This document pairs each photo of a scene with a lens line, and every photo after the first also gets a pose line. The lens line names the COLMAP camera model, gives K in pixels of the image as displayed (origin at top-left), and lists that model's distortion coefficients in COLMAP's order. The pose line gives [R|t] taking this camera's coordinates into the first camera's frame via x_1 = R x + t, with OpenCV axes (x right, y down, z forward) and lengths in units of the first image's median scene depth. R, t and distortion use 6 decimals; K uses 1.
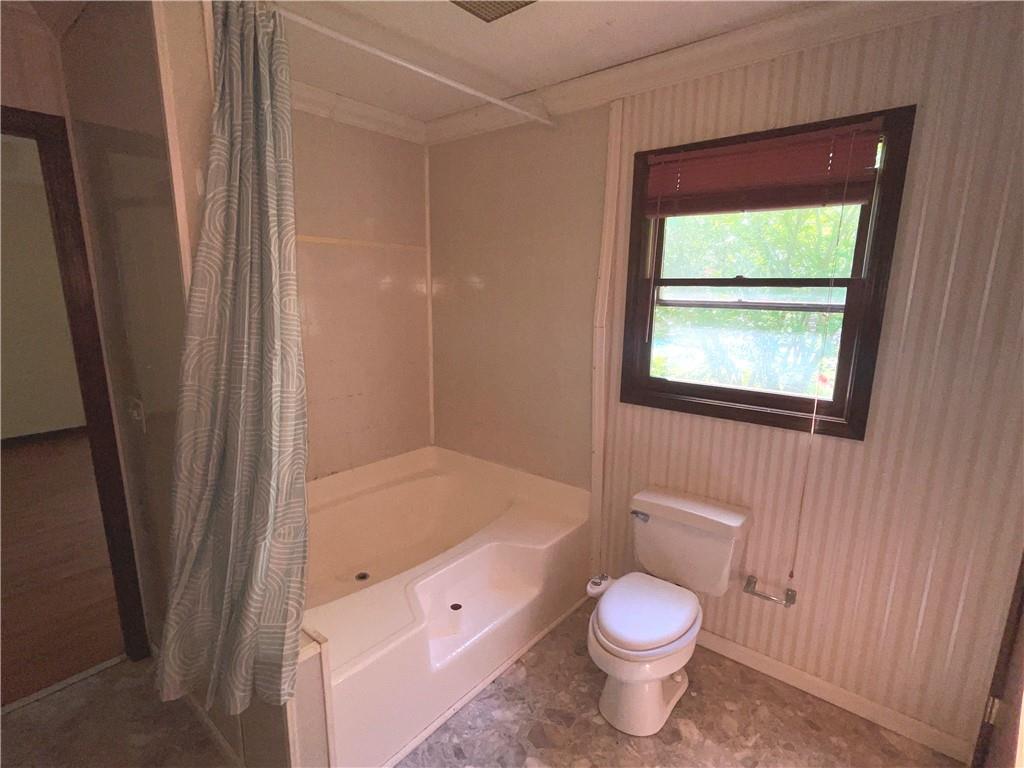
lens RADIAL K [[515.7, 0, 510.7], [0, 515.7, 393.4], [0, 0, 1]] dist [-0.005545, 0.001230]
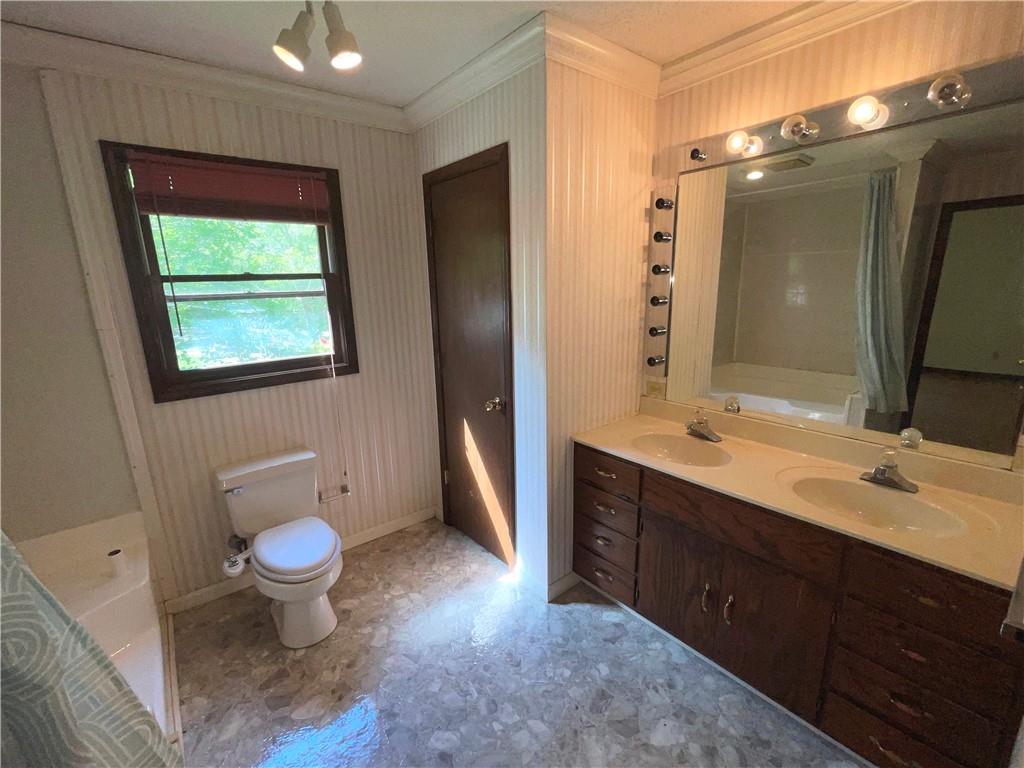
lens RADIAL K [[453.6, 0, 510.5], [0, 453.6, 382.3], [0, 0, 1]] dist [0.027858, 0.000993]
pose [[0.212025, -0.235607, 0.948438, -0.559047], [0.231654, 0.954960, 0.185440, -0.033132], [-0.949411, 0.180391, 0.257054, 0.163519]]
